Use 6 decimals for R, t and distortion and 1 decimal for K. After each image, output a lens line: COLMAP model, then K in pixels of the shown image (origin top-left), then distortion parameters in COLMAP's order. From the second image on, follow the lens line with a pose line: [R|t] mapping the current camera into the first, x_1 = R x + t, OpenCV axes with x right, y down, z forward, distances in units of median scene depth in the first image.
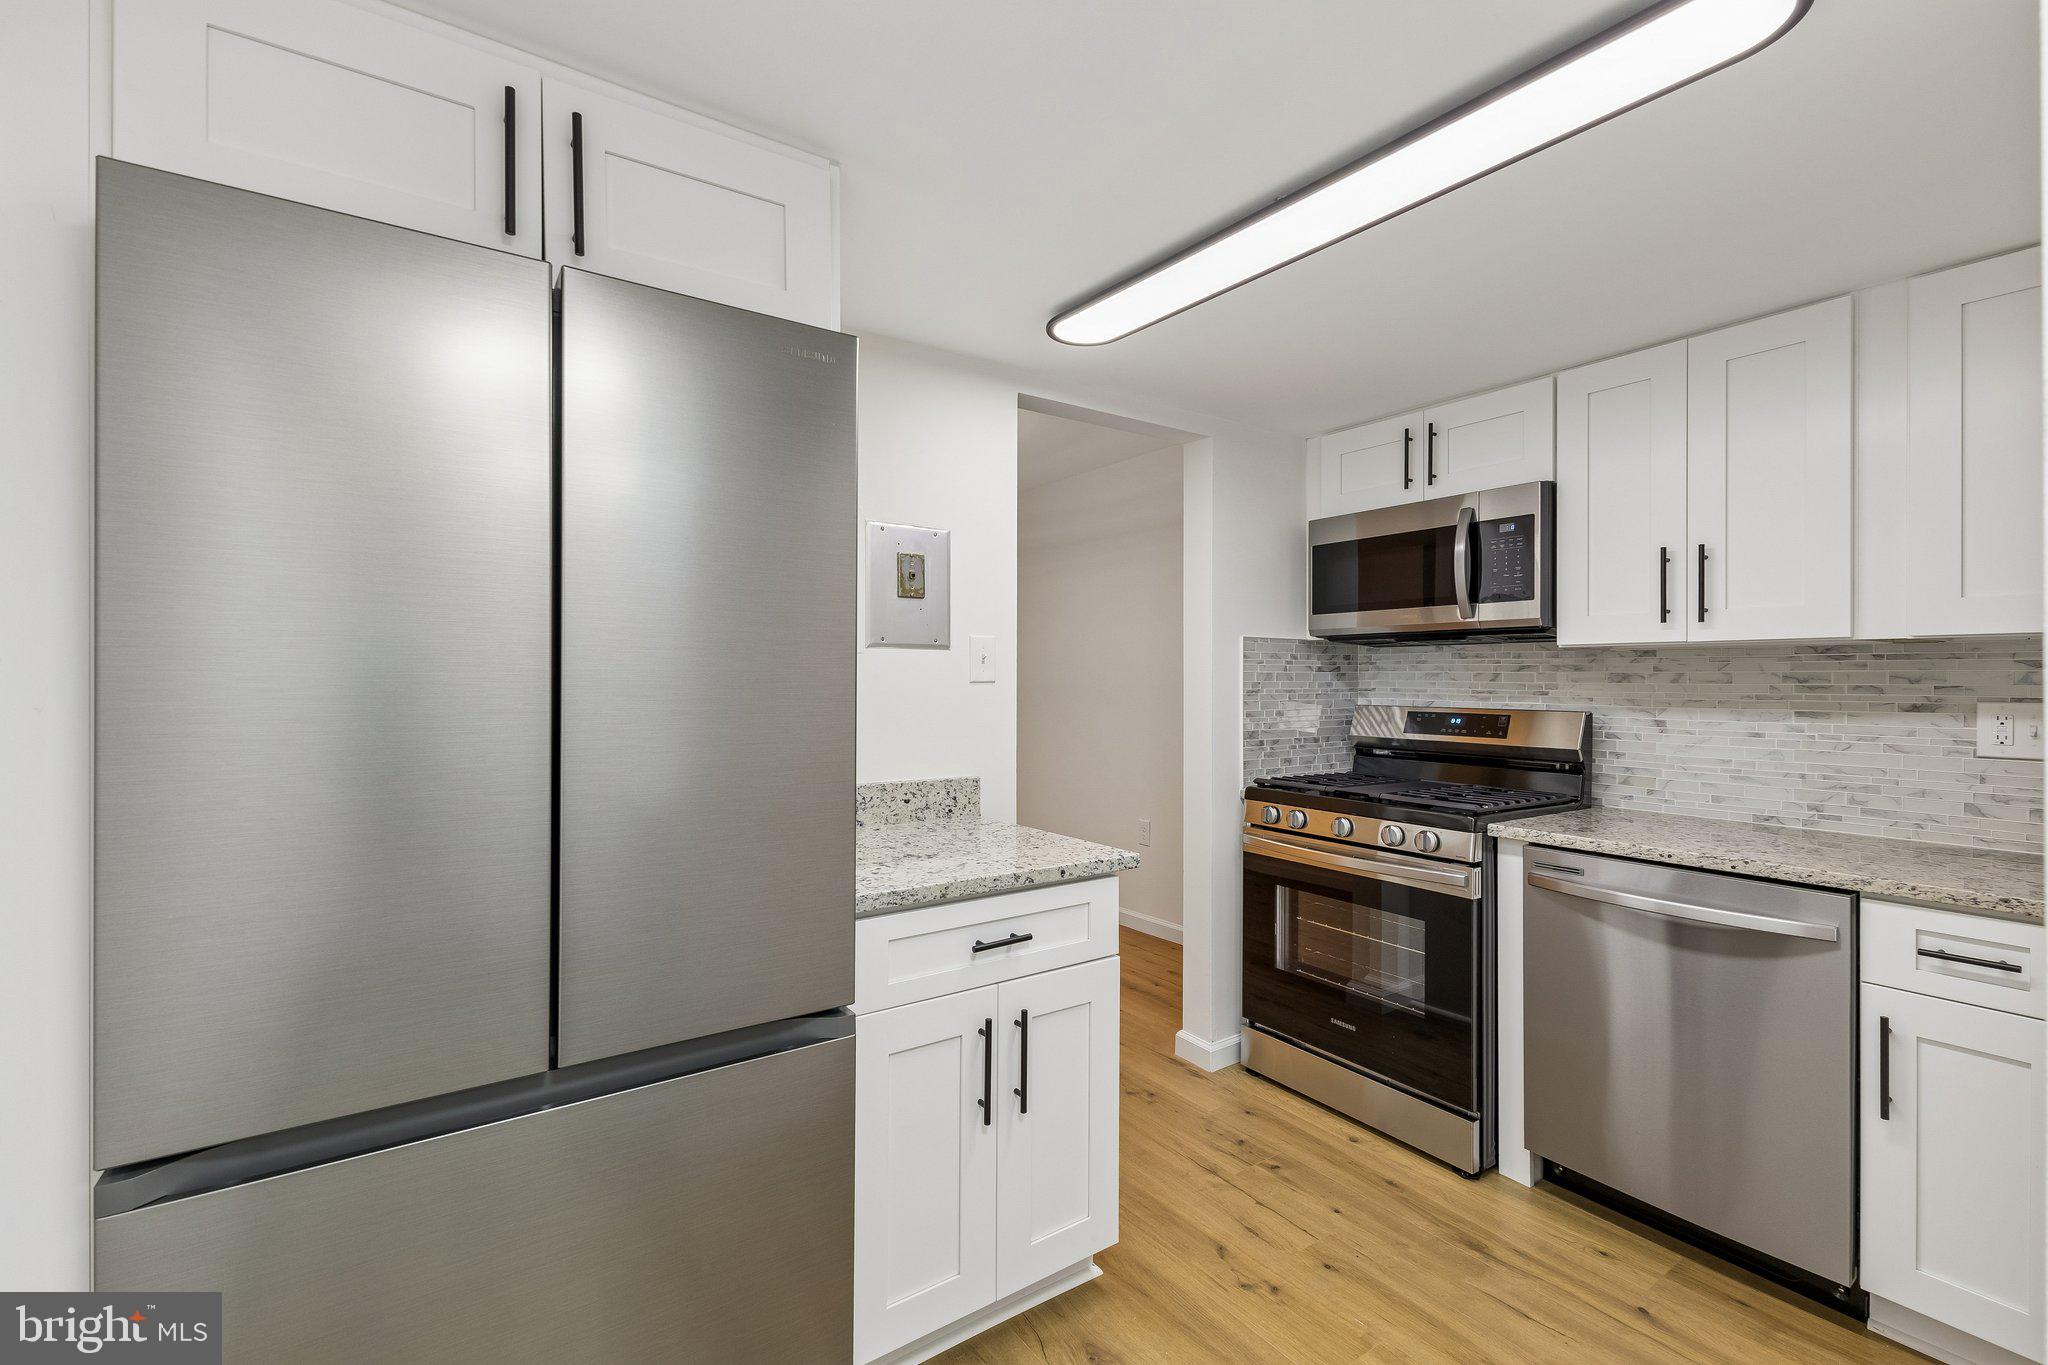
lens RADIAL K [[888.3, 0, 1025.2], [0, 888.3, 678.1], [0, 0, 1]] dist [0.015648, -0.002756]
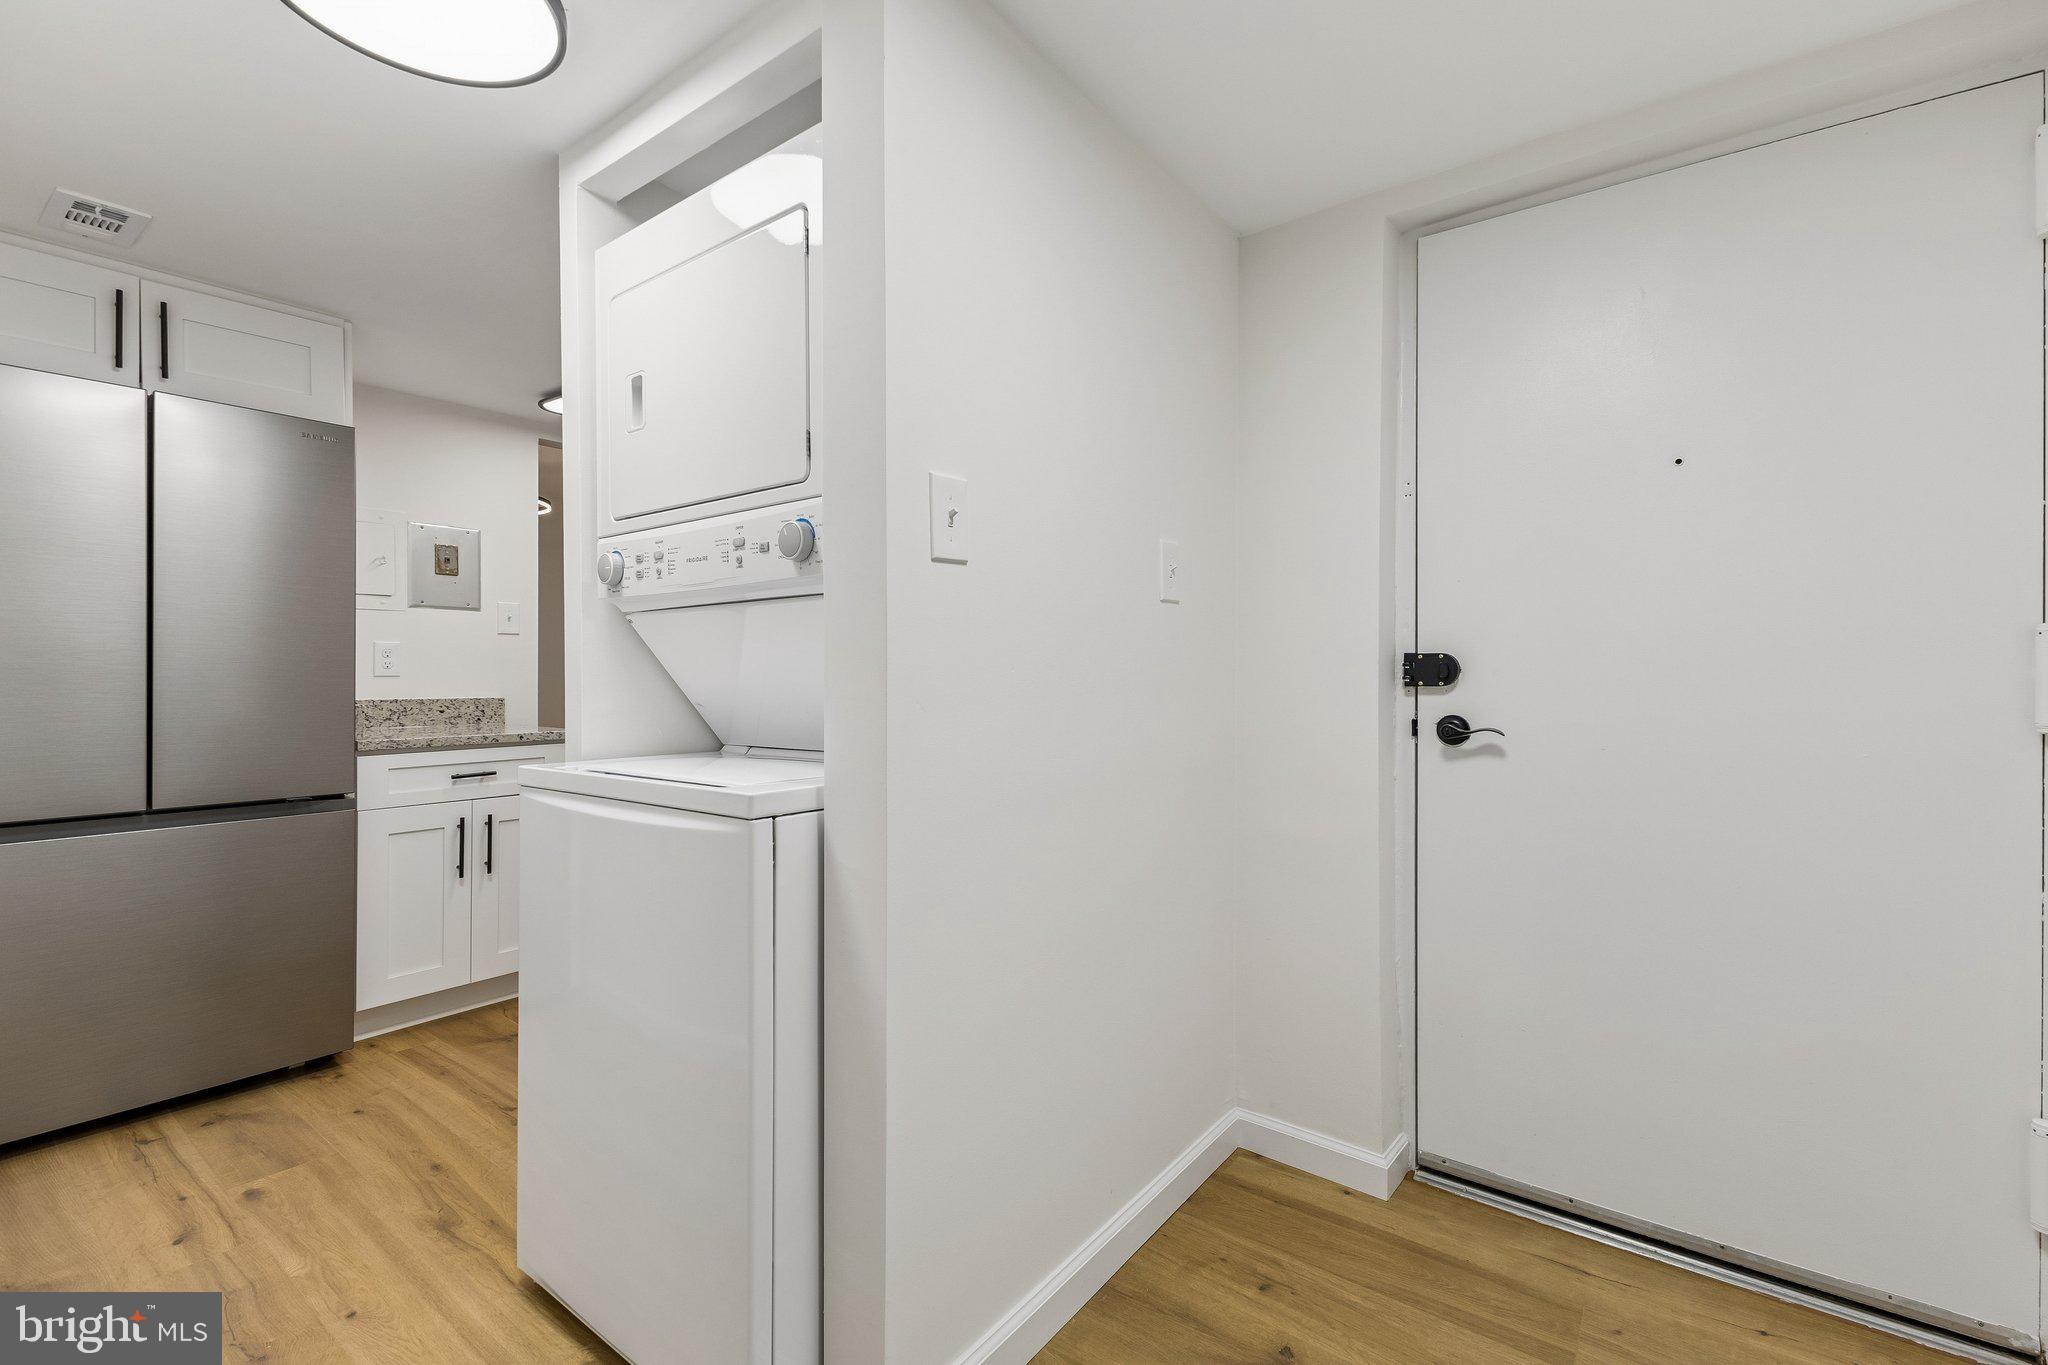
lens RADIAL K [[888.3, 0, 1019.8], [0, 888.3, 669.7], [0, 0, 1]] dist [0.015648, -0.002756]
pose [[0.956328, -0.001567, 0.292291, 0.353519], [0.001888, 0.999998, -0.000816, 0.071271], [-0.292289, 0.001332, 0.956329, -0.708492]]
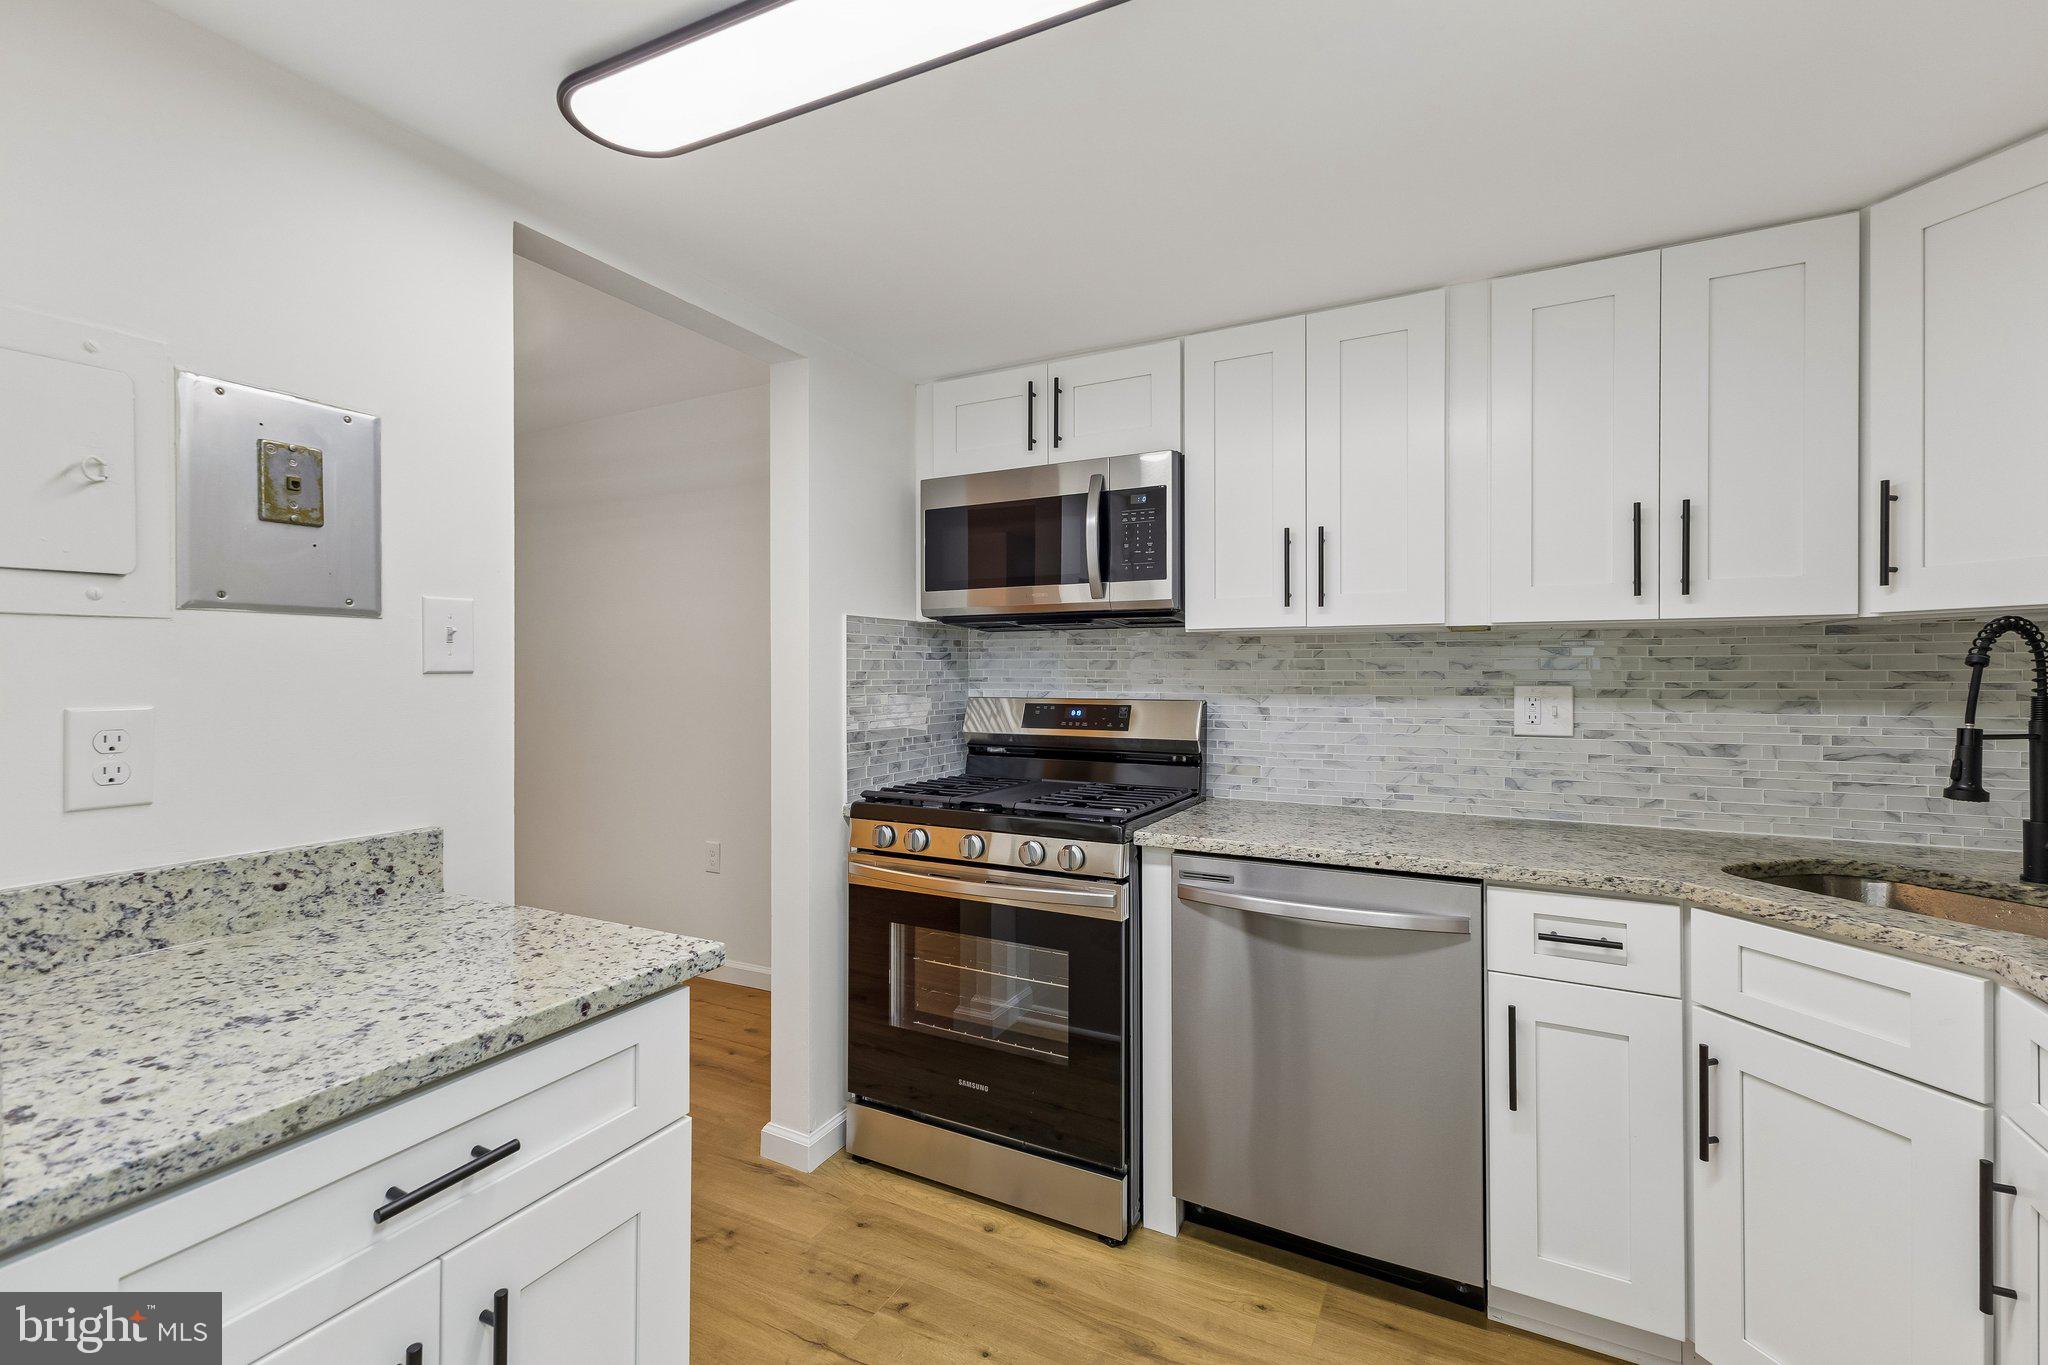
lens RADIAL K [[888.3, 0, 1023.2], [0, 888.3, 668.3], [0, 0, 1]] dist [0.015648, -0.002756]
pose [[0.888109, -0.003139, 0.459621, 0.022720], [0.004001, 0.999992, -0.000901, 0.003850], [-0.459615, 0.002639, 0.888115, 0.285794]]
